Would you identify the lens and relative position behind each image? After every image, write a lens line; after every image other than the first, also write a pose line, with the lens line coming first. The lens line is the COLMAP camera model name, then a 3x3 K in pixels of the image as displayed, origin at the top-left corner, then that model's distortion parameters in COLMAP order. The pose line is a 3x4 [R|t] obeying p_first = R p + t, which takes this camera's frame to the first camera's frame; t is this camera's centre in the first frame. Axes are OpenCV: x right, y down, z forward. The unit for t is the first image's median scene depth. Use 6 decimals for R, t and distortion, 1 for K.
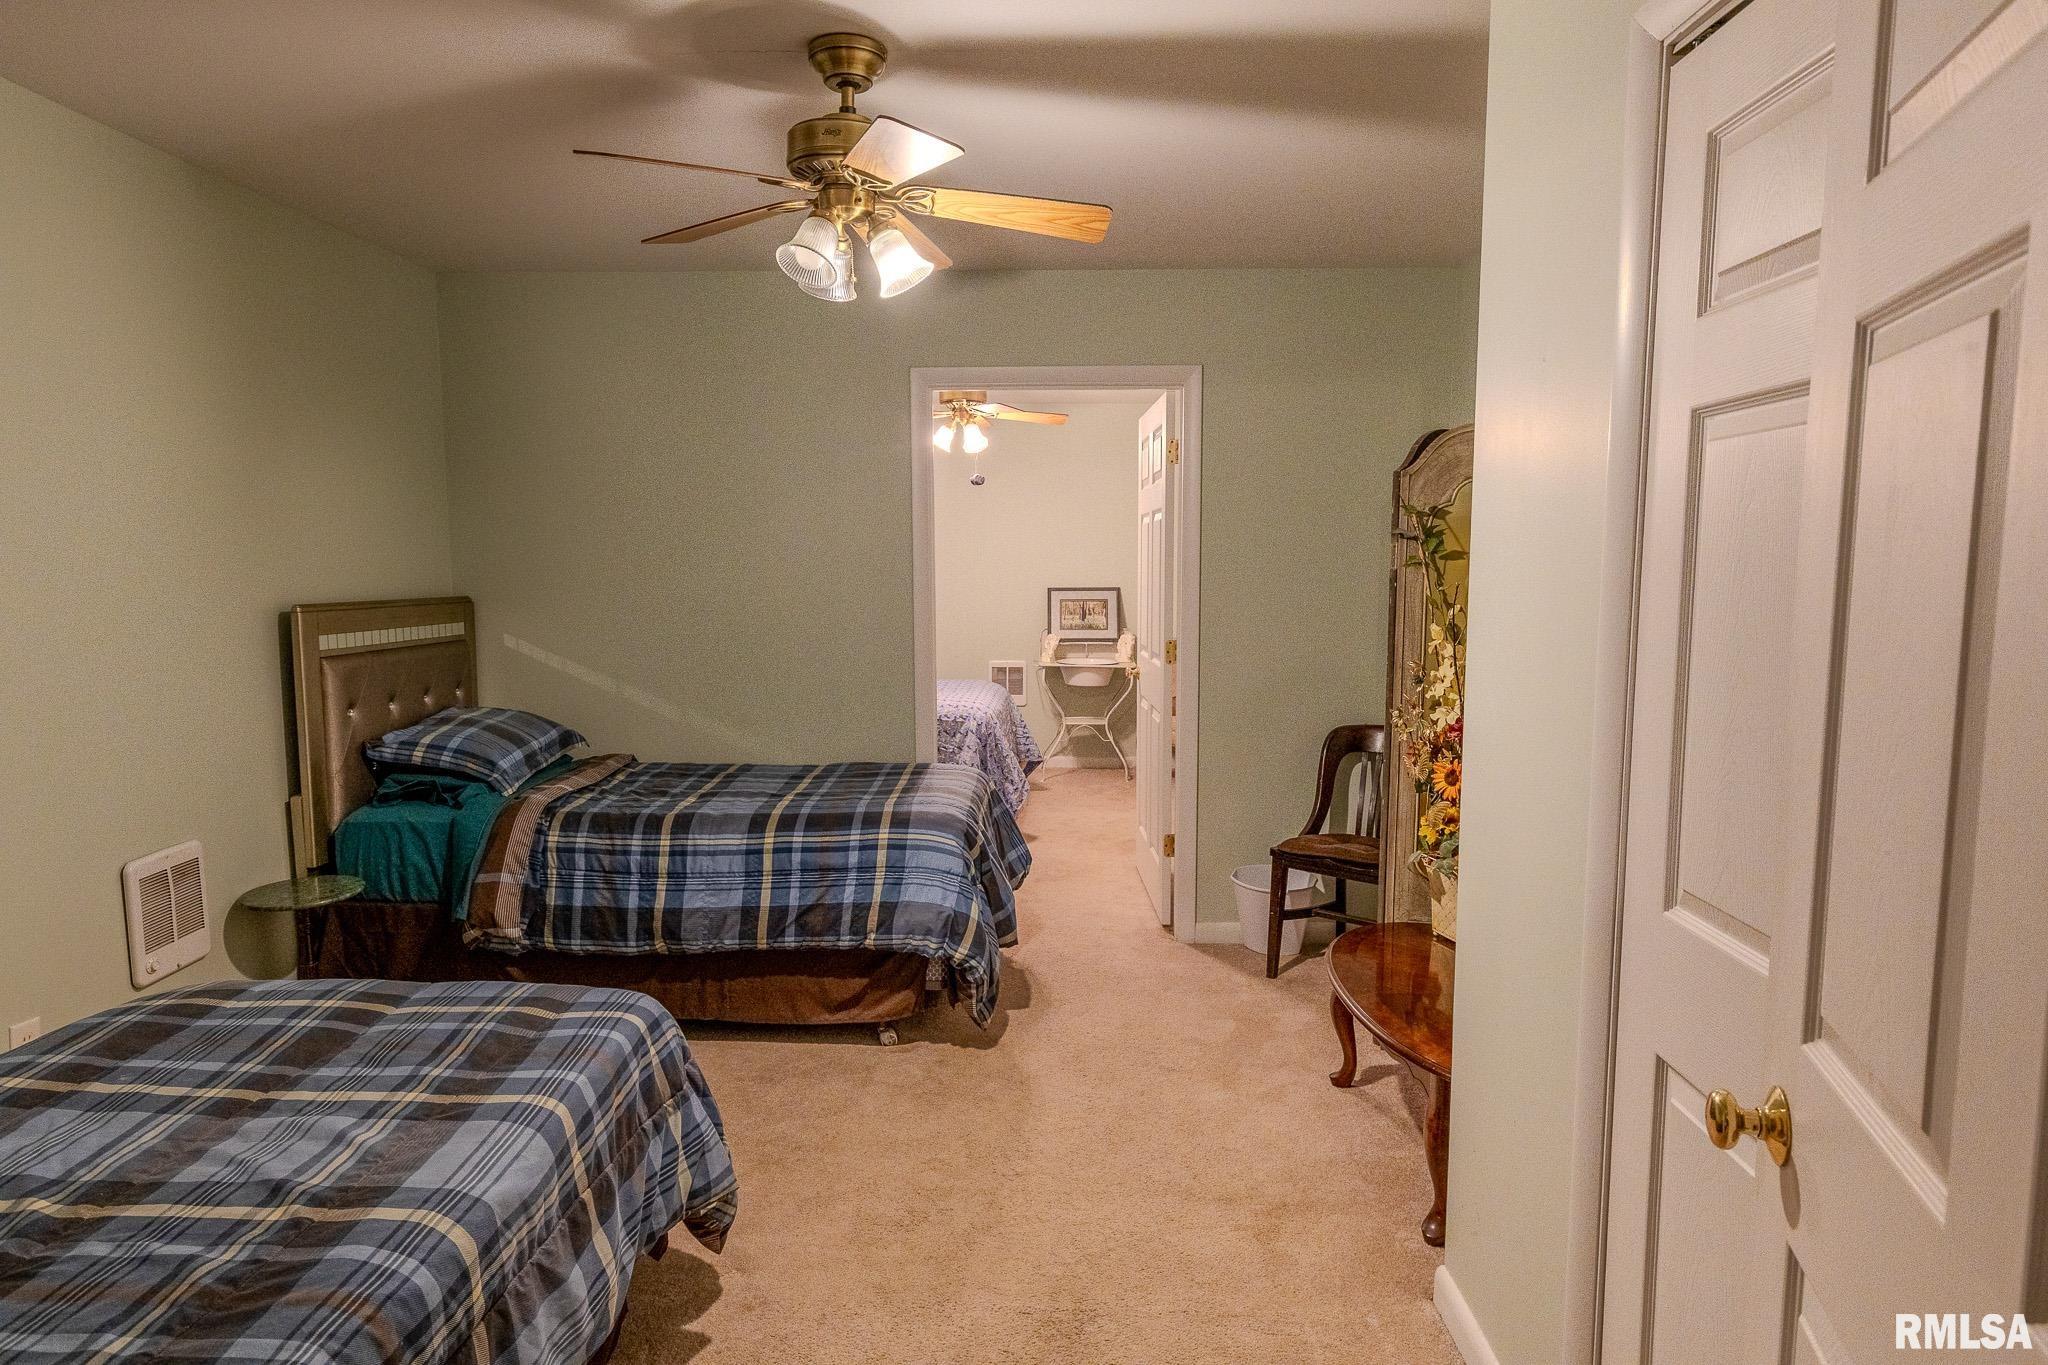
lens RADIAL K [[1220.0, 0, 1024.2], [0, 1220.0, 685.0], [0, 0, 1]] dist [-0.000166, 0.000007]
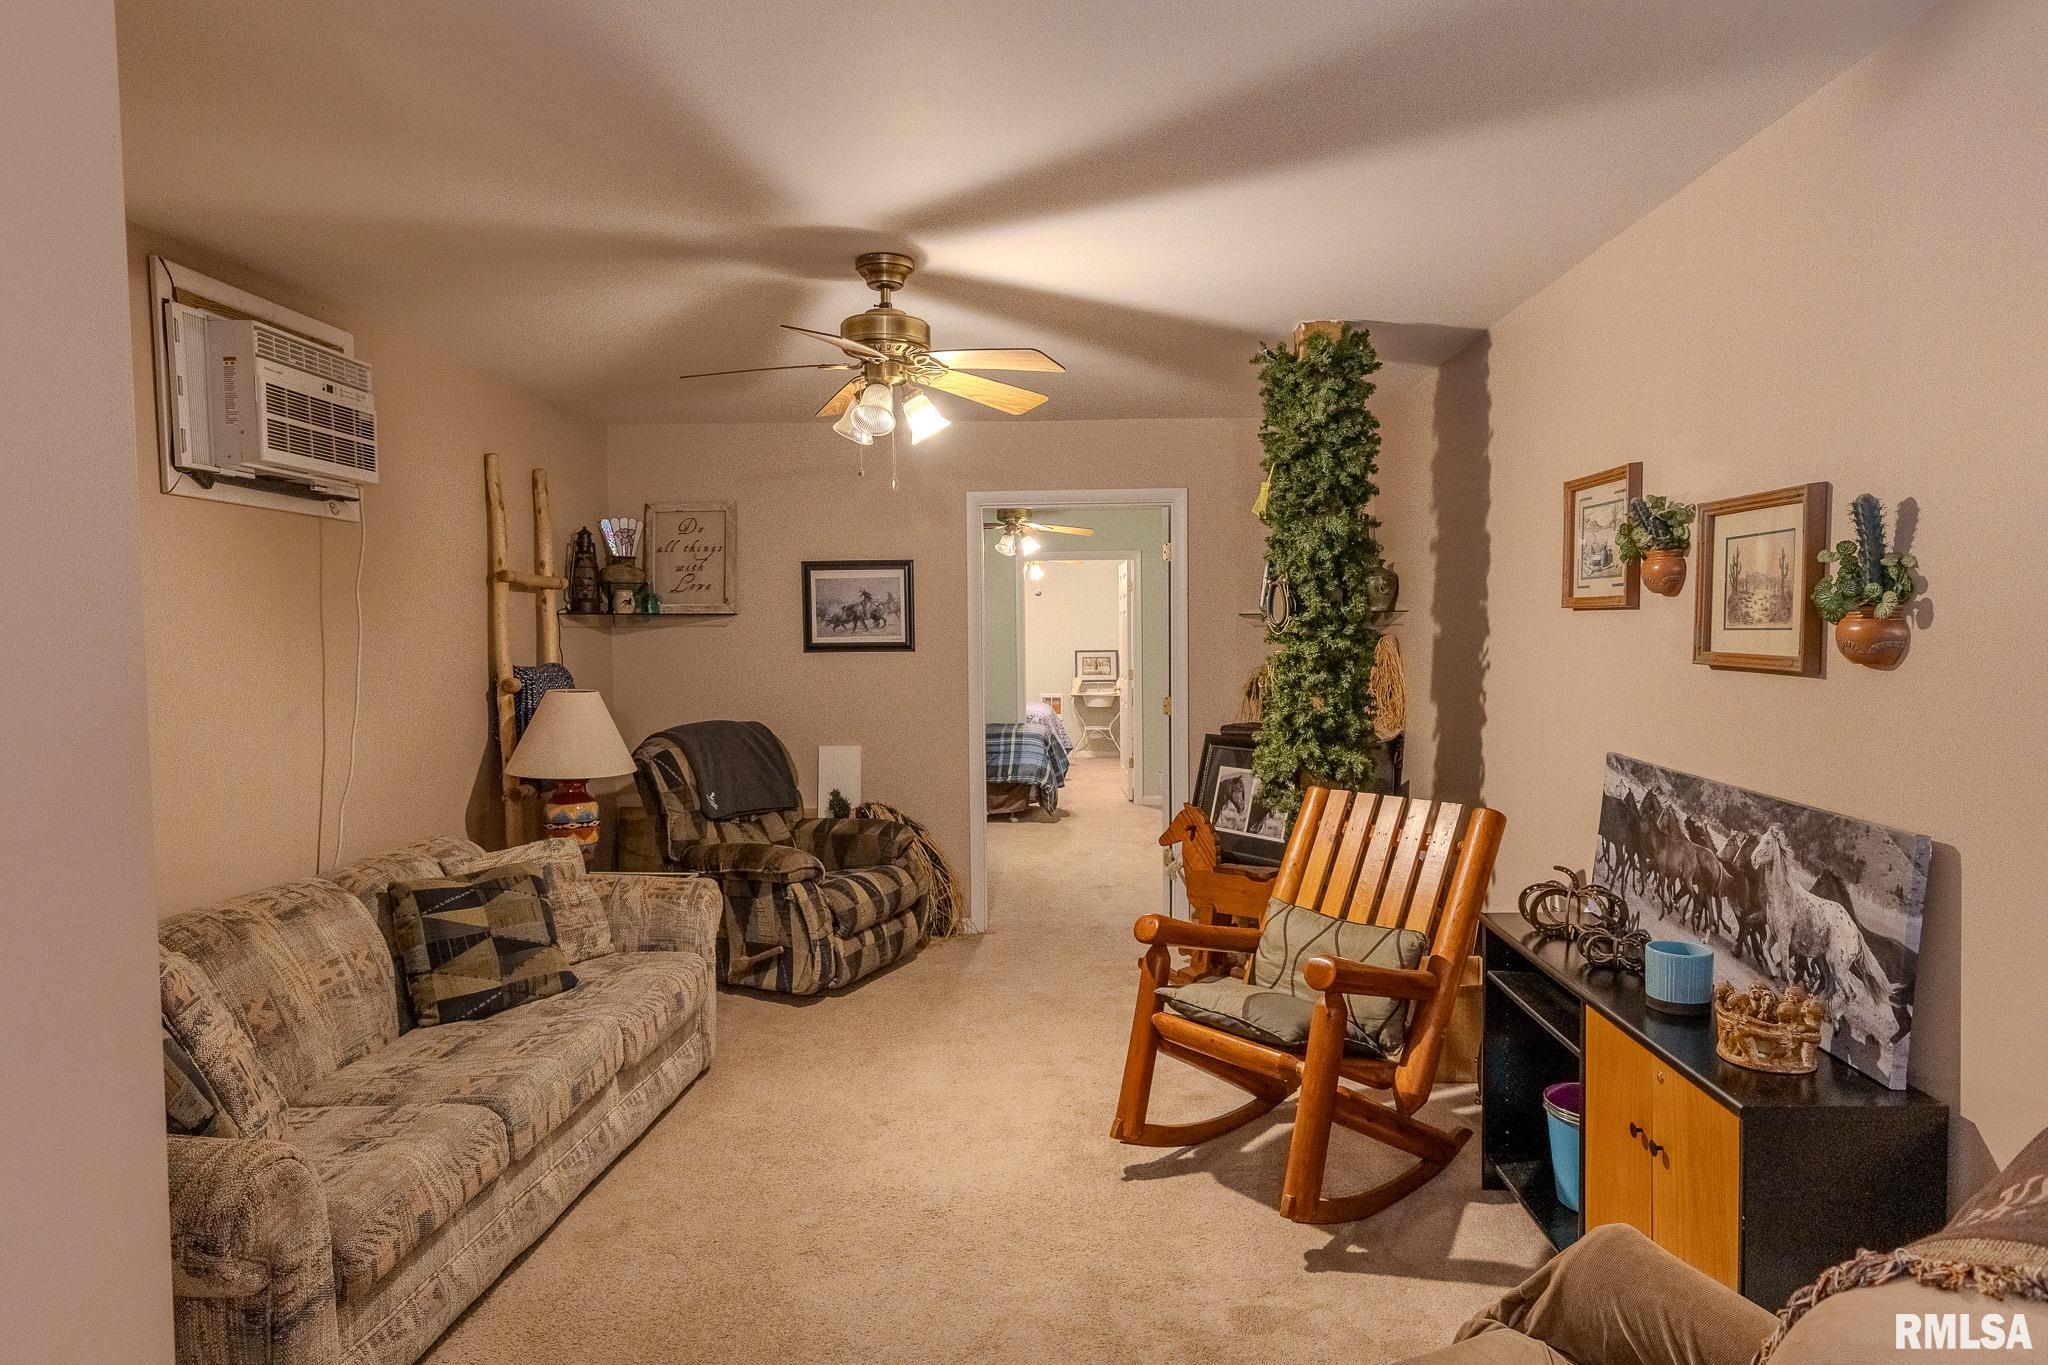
lens RADIAL K [[1220.0, 0, 1024.6], [0, 1220.0, 687.6], [0, 0, 1]] dist [-0.000166, 0.000007]
pose [[0.999724, -0.007487, -0.022251, -0.031210], [0.006195, 0.998322, -0.057580, 0.158852], [0.022644, 0.057426, 0.998093, -1.591707]]
